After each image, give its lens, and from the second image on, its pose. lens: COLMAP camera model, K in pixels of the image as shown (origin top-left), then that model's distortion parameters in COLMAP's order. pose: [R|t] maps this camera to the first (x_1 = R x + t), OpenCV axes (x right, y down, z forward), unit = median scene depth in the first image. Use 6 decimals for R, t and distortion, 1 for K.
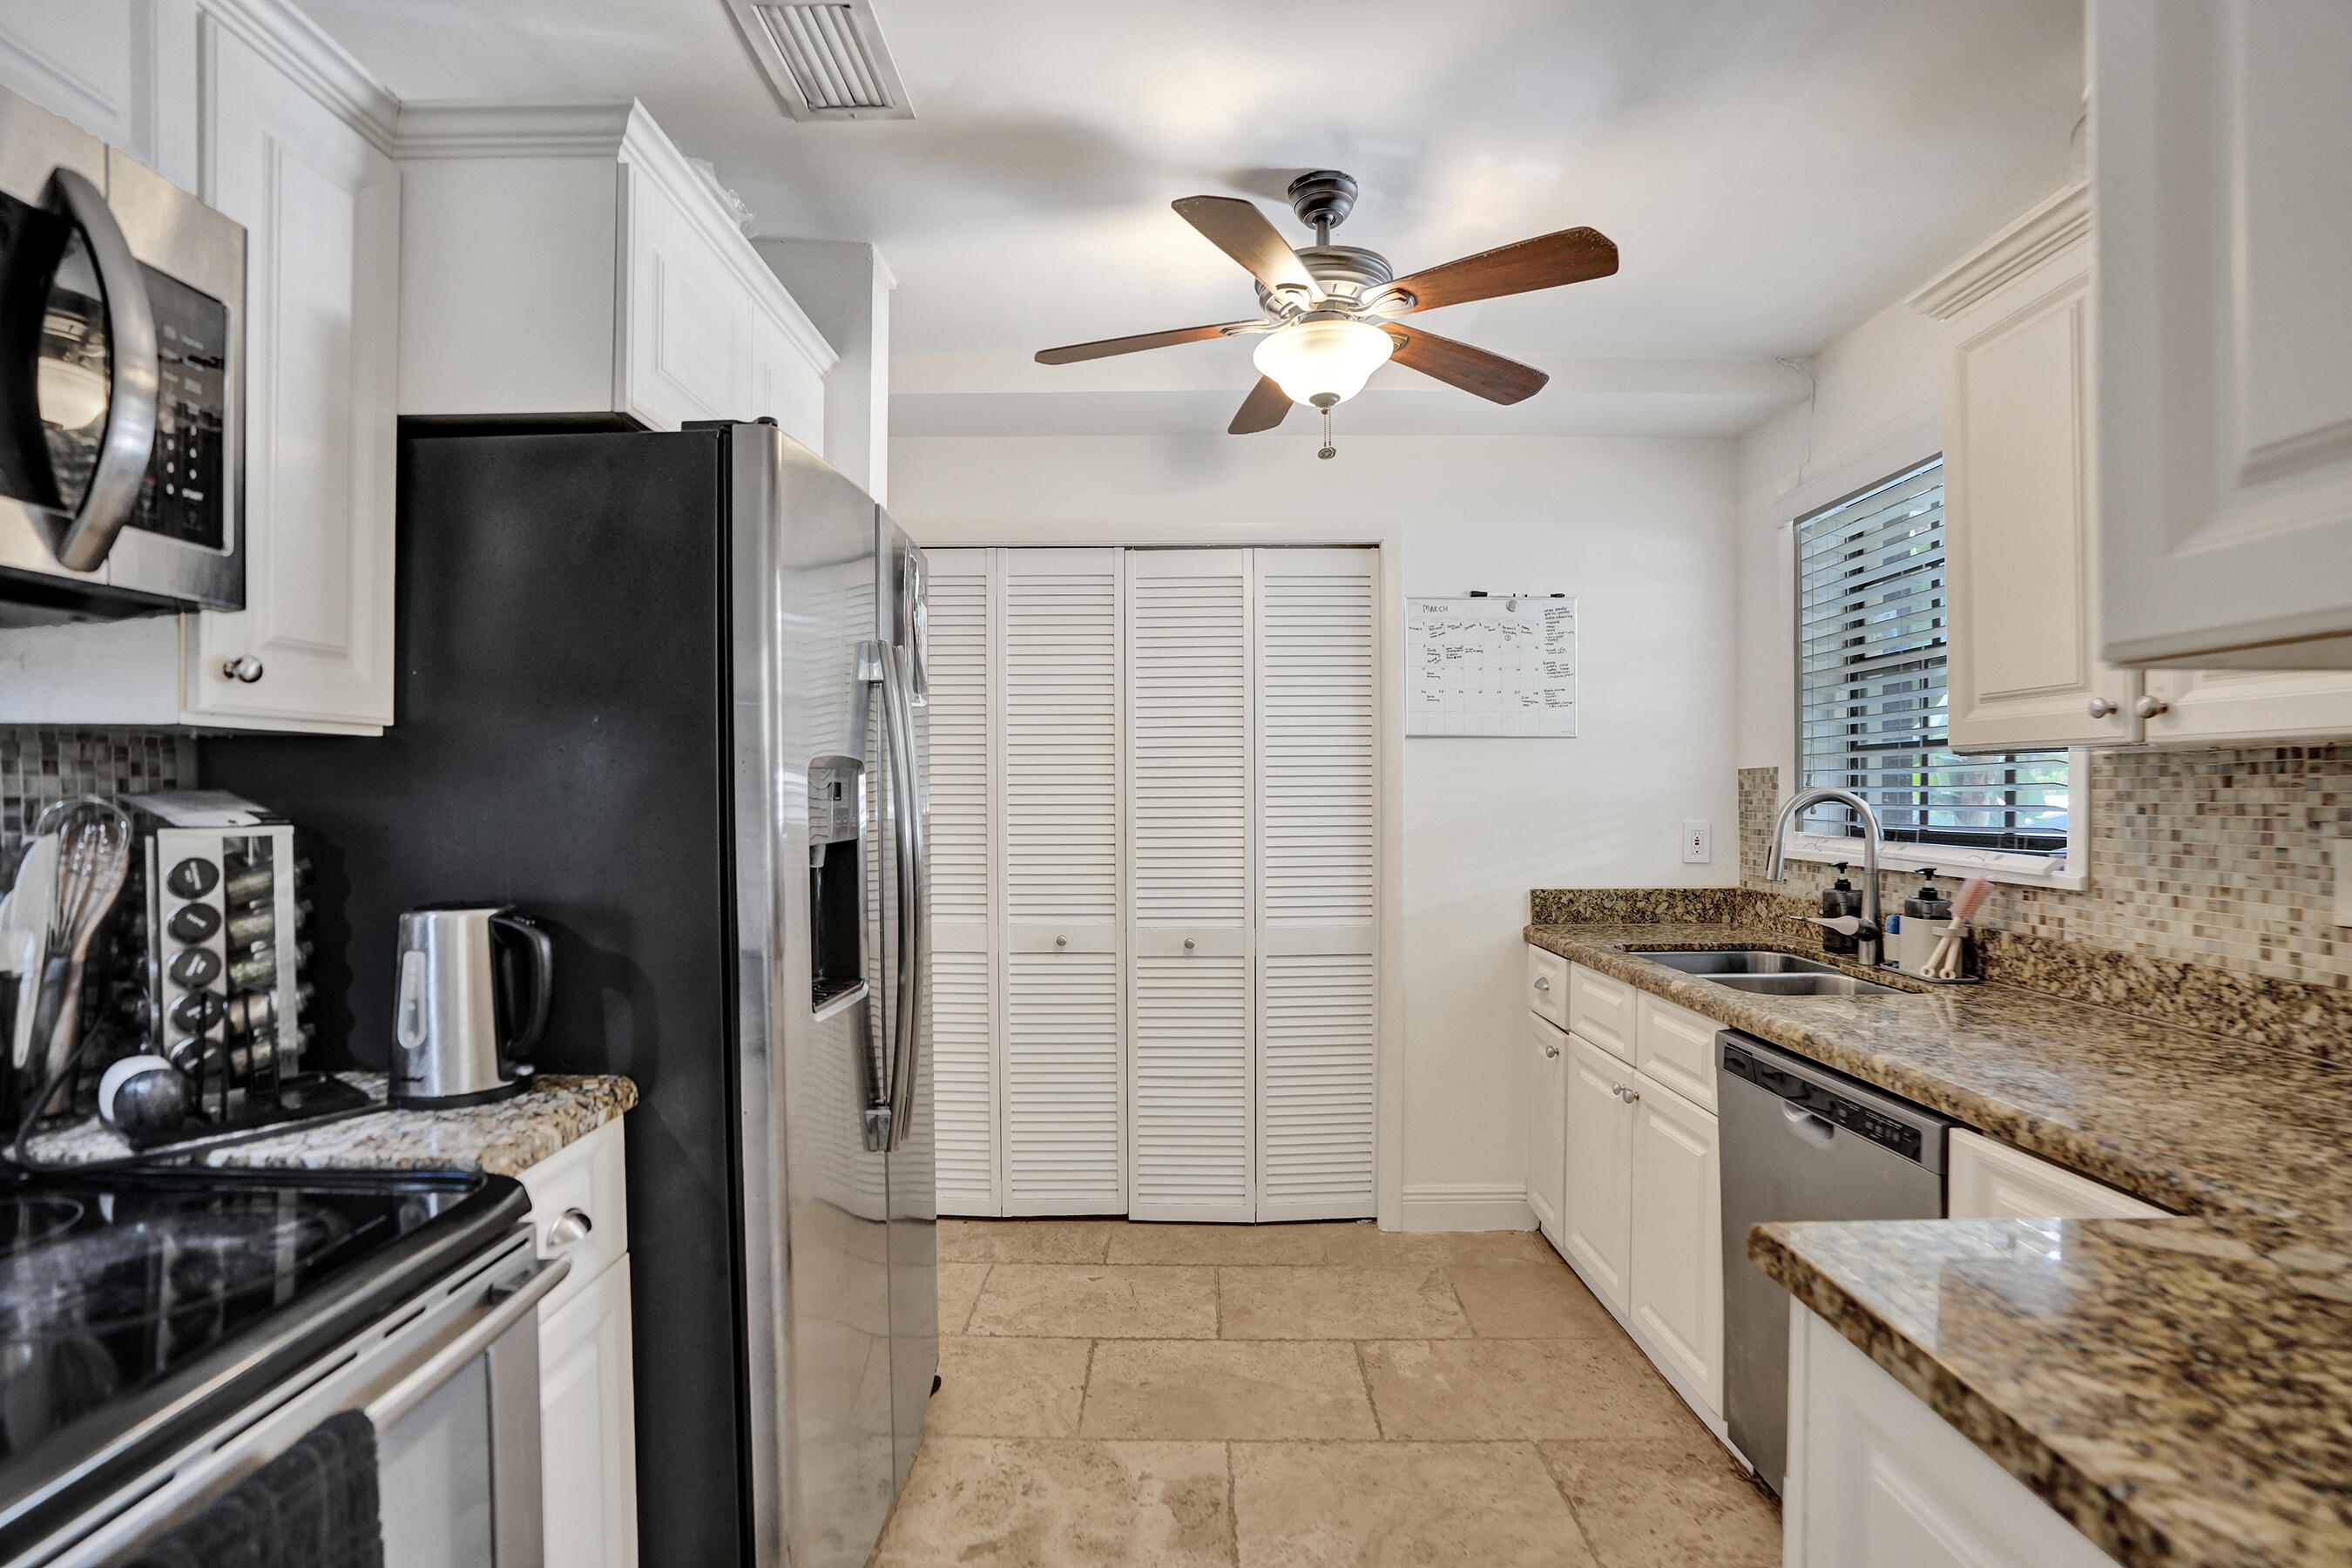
lens RADIAL K [[1098.3, 0, 1185.3], [0, 1098.3, 793.2], [0, 0, 1]] dist [-0.056389, 0.026150]
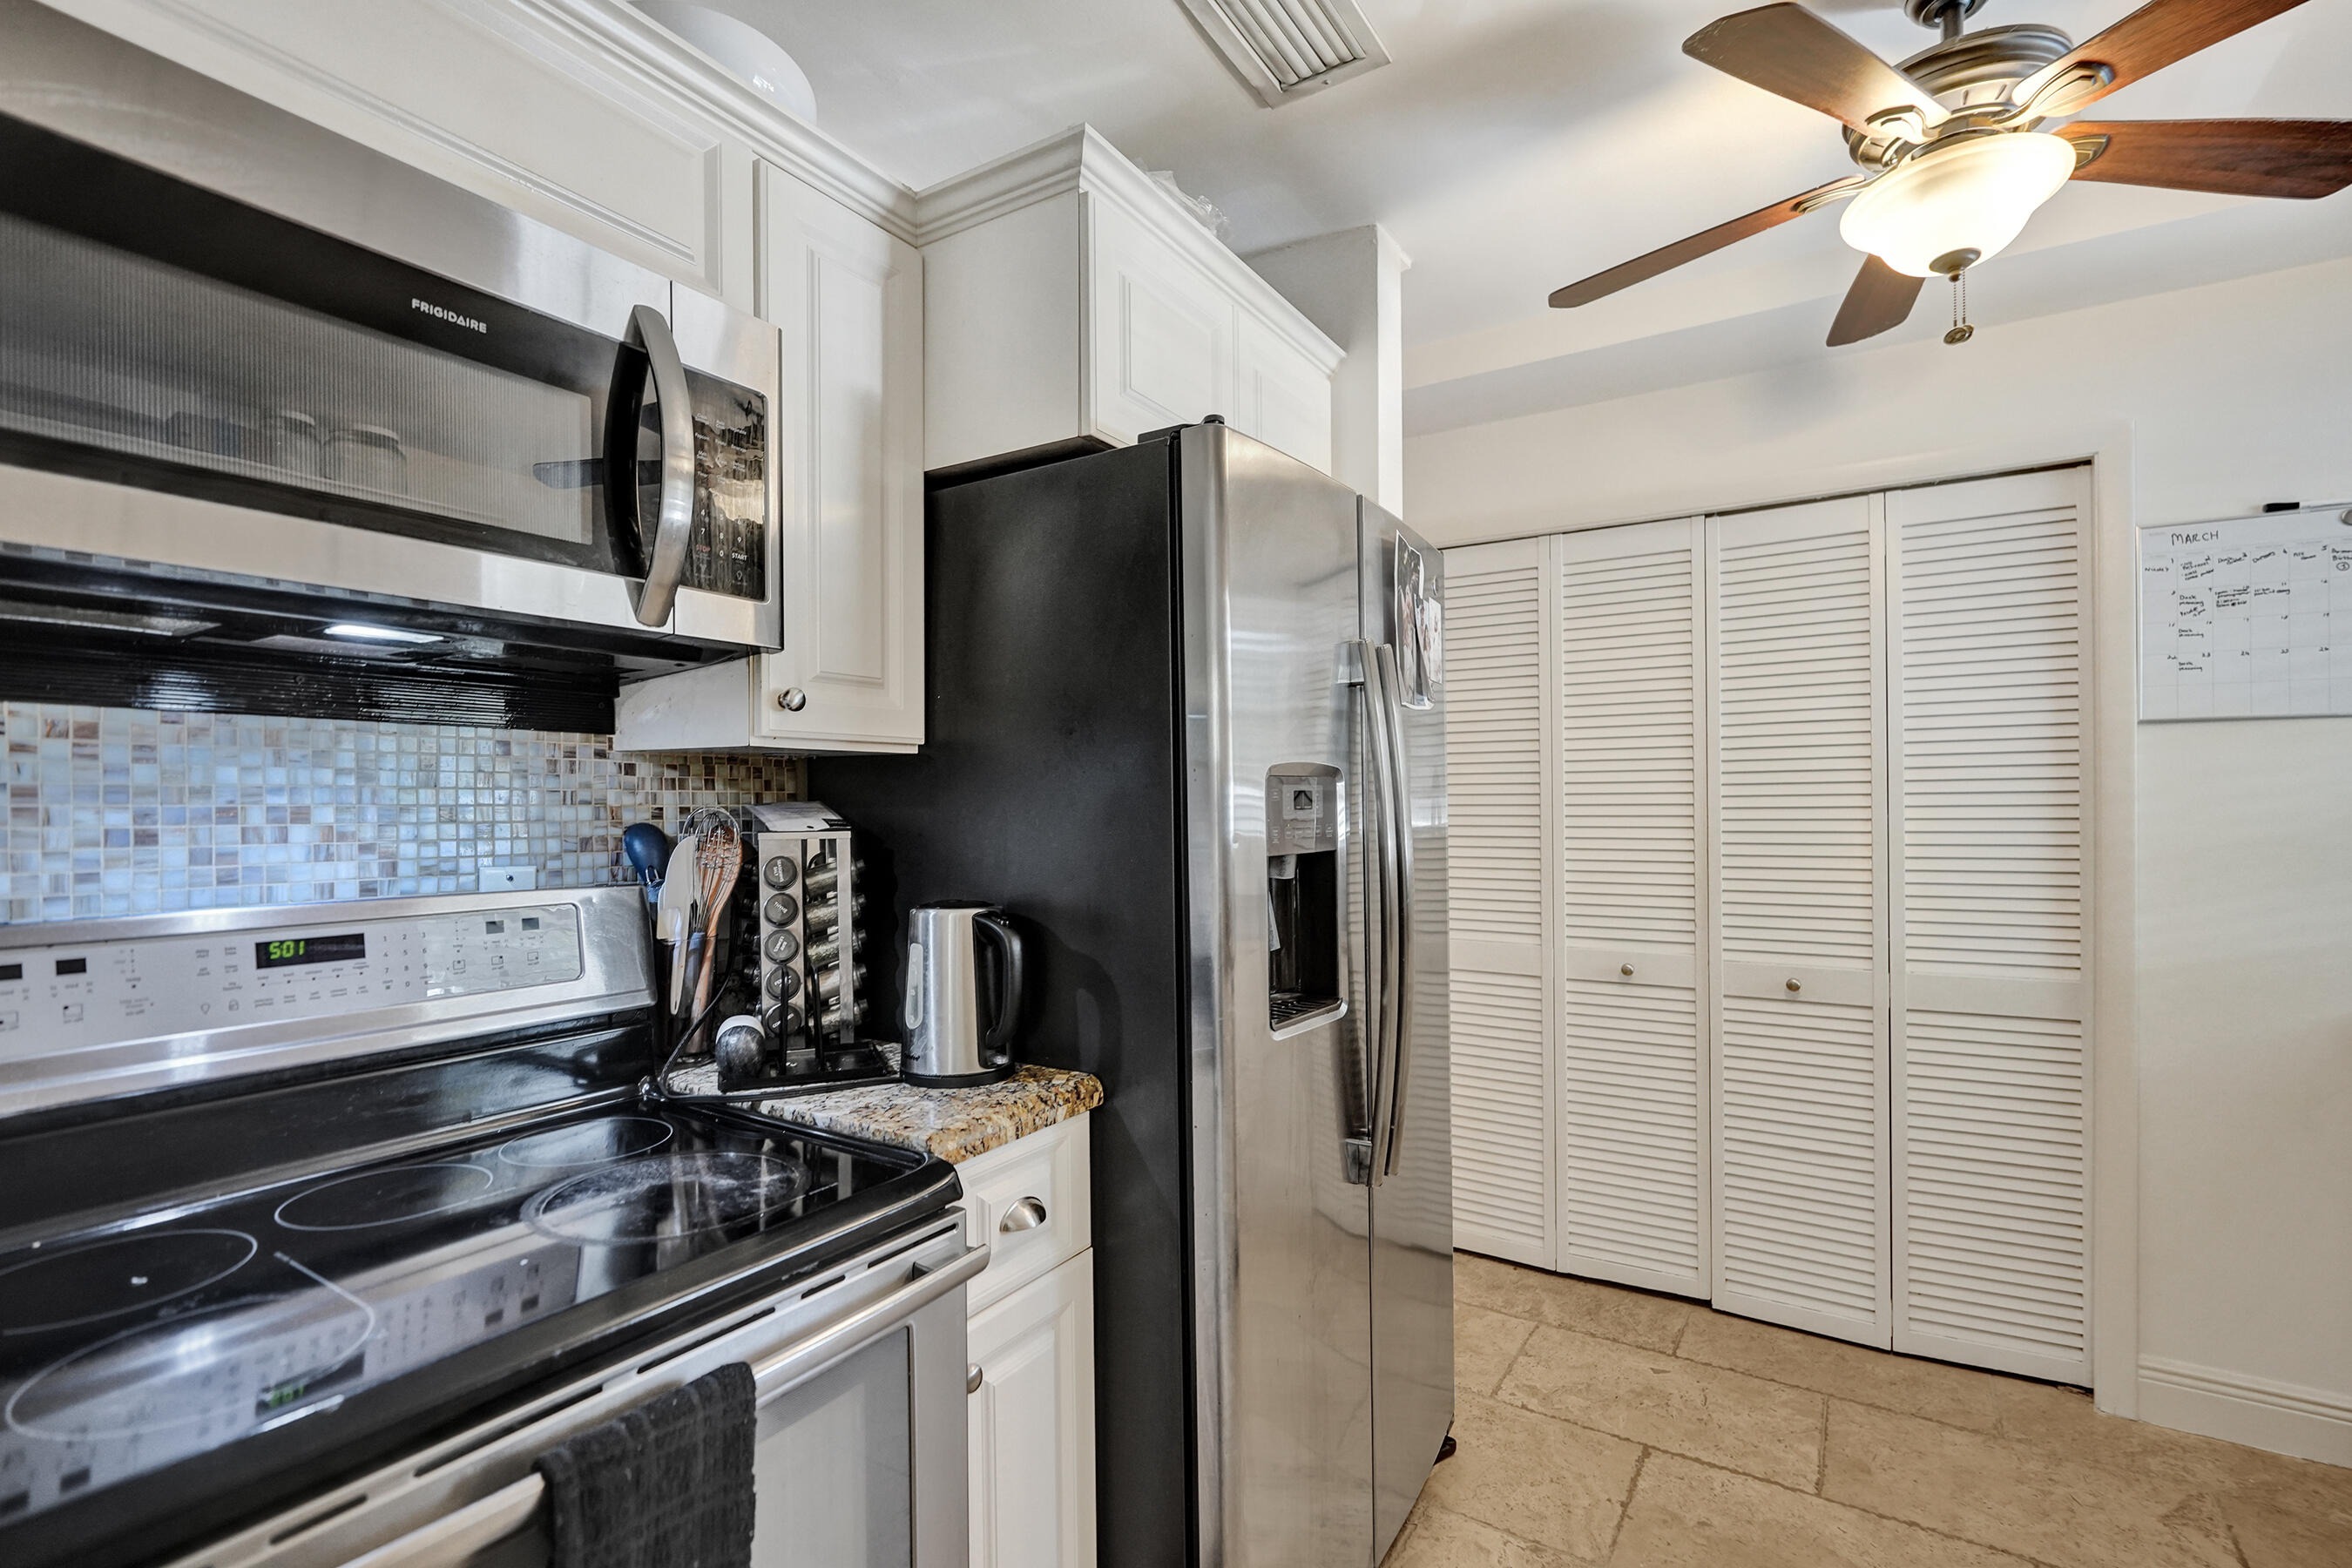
lens RADIAL K [[1083.4, 0, 1182.1], [0, 1083.4, 804.7], [0, 0, 1]] dist [0.000824, 0.000621]
pose [[0.848623, -0.003144, -0.528989, 0.078525], [0.002570, 0.999995, -0.001820, 0.003018], [0.528992, 0.000185, 0.848627, 0.119907]]
